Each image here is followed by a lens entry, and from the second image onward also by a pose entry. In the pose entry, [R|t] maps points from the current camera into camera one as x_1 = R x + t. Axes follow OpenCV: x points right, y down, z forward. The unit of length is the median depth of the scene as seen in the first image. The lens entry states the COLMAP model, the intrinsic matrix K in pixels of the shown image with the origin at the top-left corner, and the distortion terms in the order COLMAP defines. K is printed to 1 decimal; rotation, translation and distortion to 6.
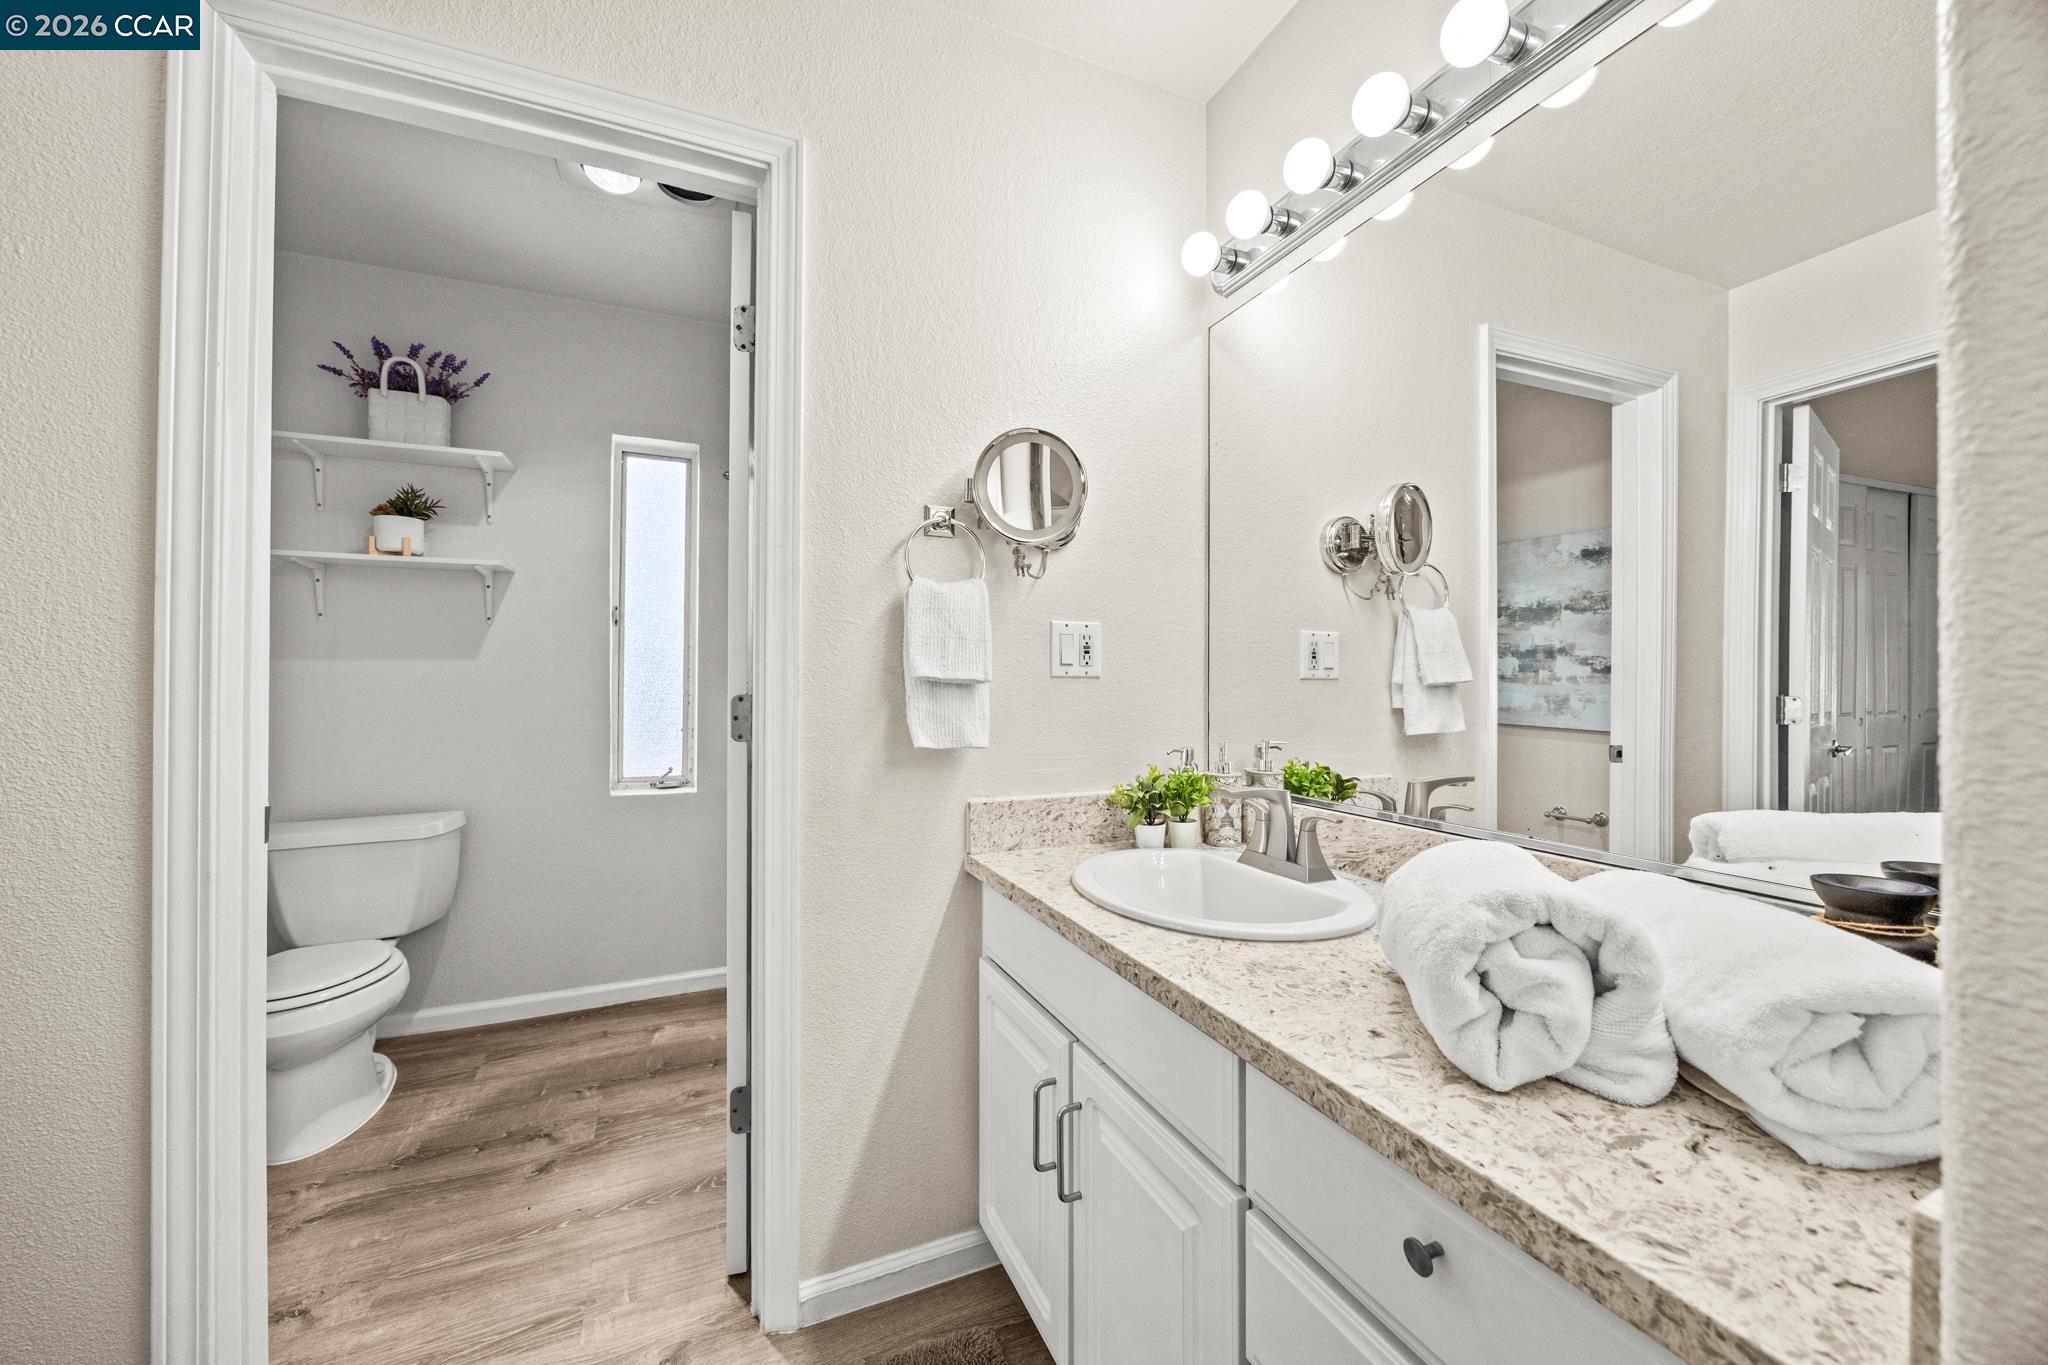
lens RADIAL K [[777.3, 0, 1021.9], [0, 777.3, 678.2], [0, 0, 1]] dist [-0.002511, -0.000099]
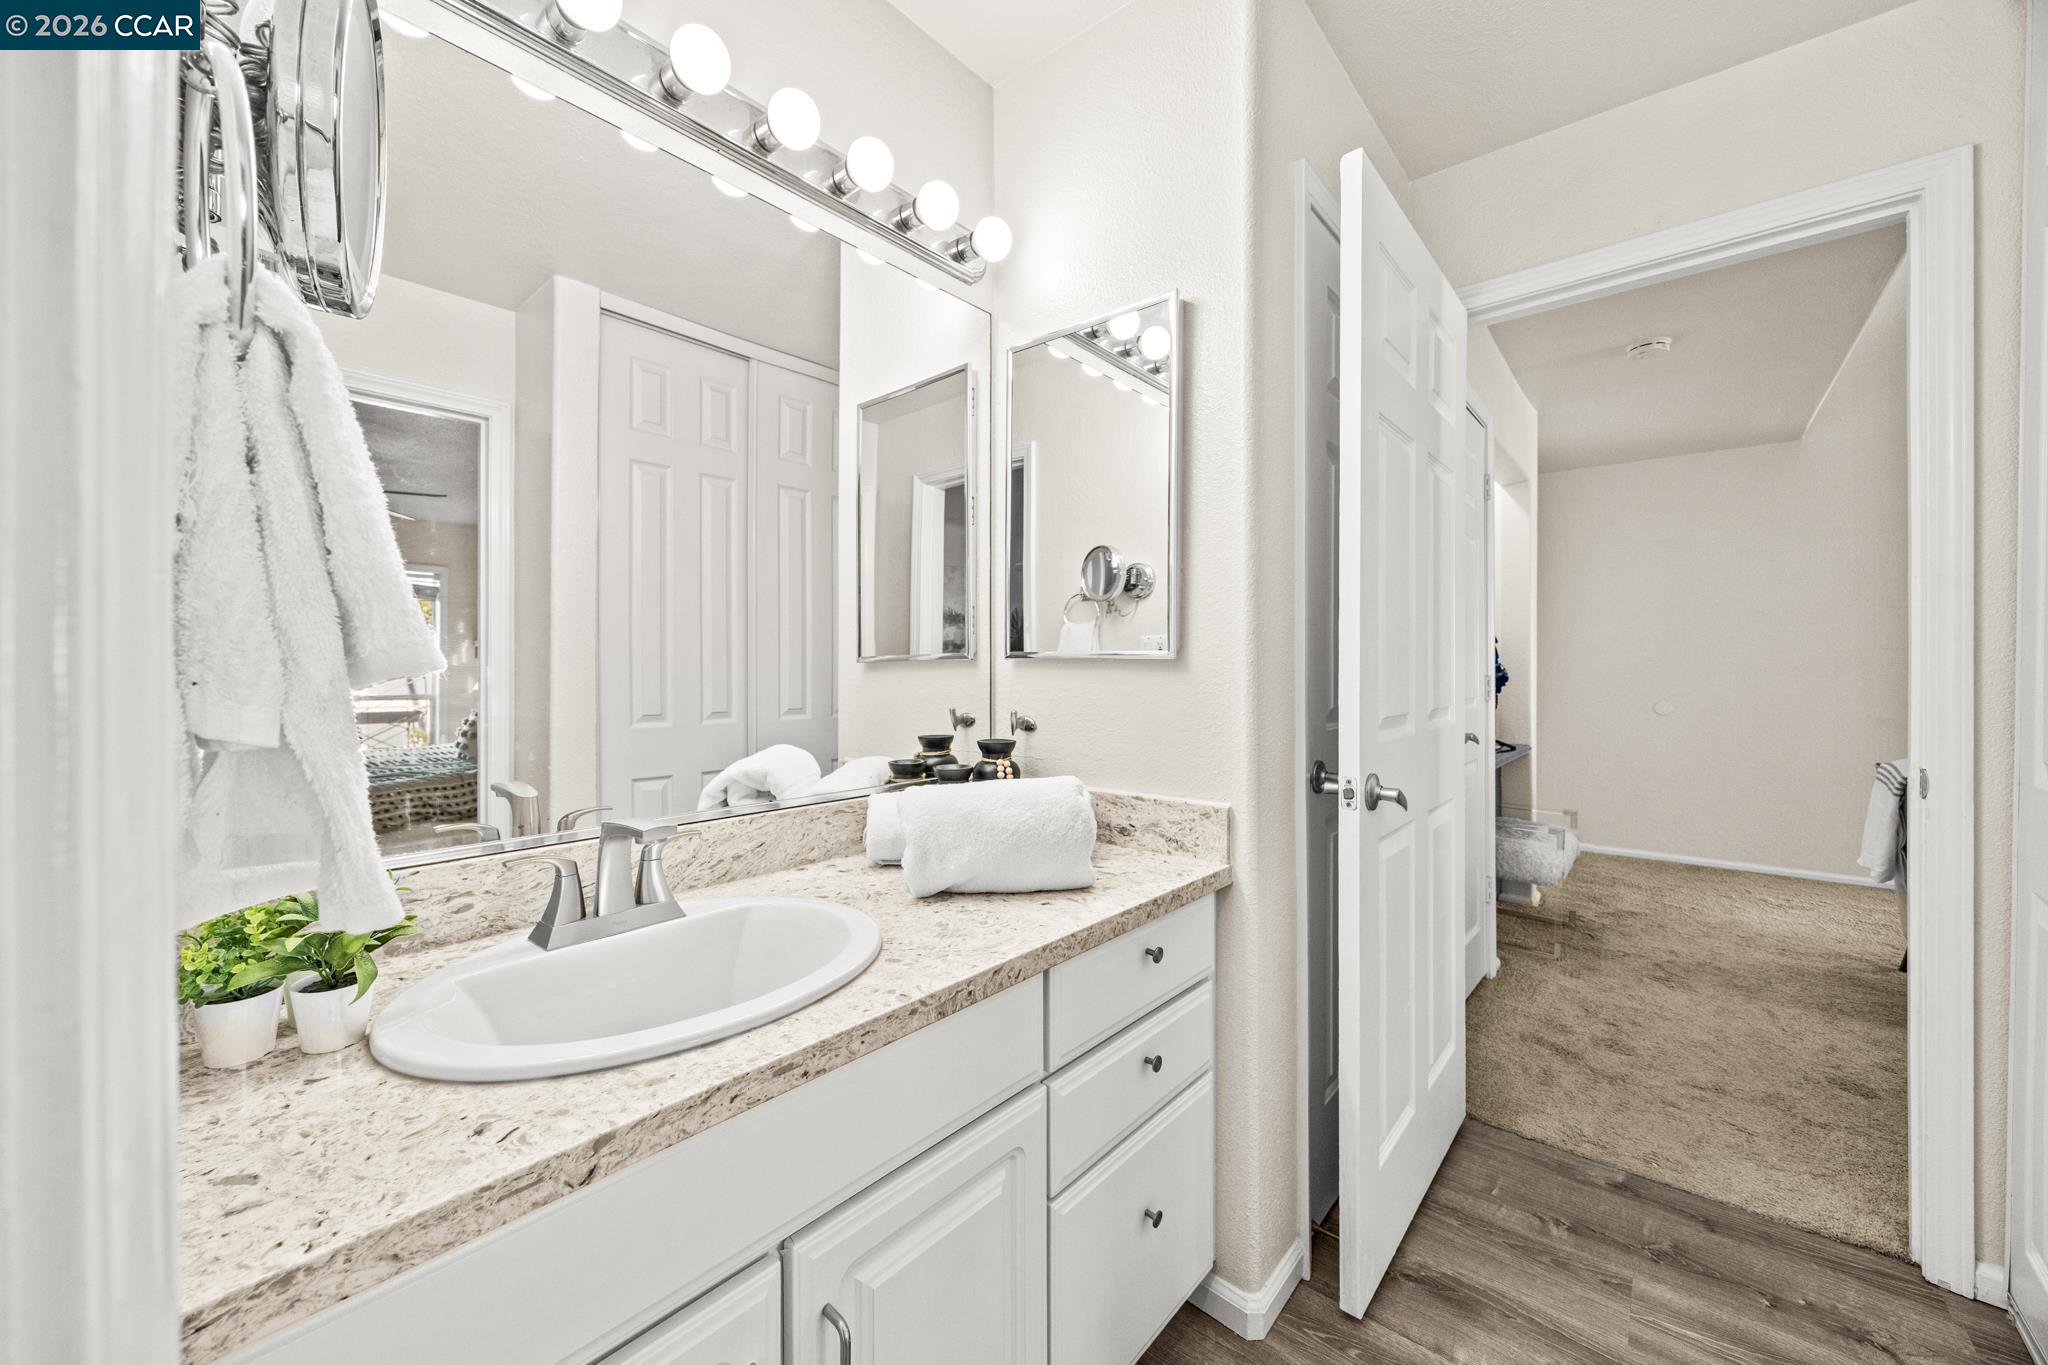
lens RADIAL K [[777.3, 0, 1021.9], [0, 777.3, 678.2], [0, 0, 1]] dist [-0.002511, -0.000099]
pose [[-0.445139, -0.001667, 0.895460, -0.774993], [0.001479, 0.999996, 0.002597, 0.005643], [-0.895460, 0.002481, -0.445135, 1.485511]]
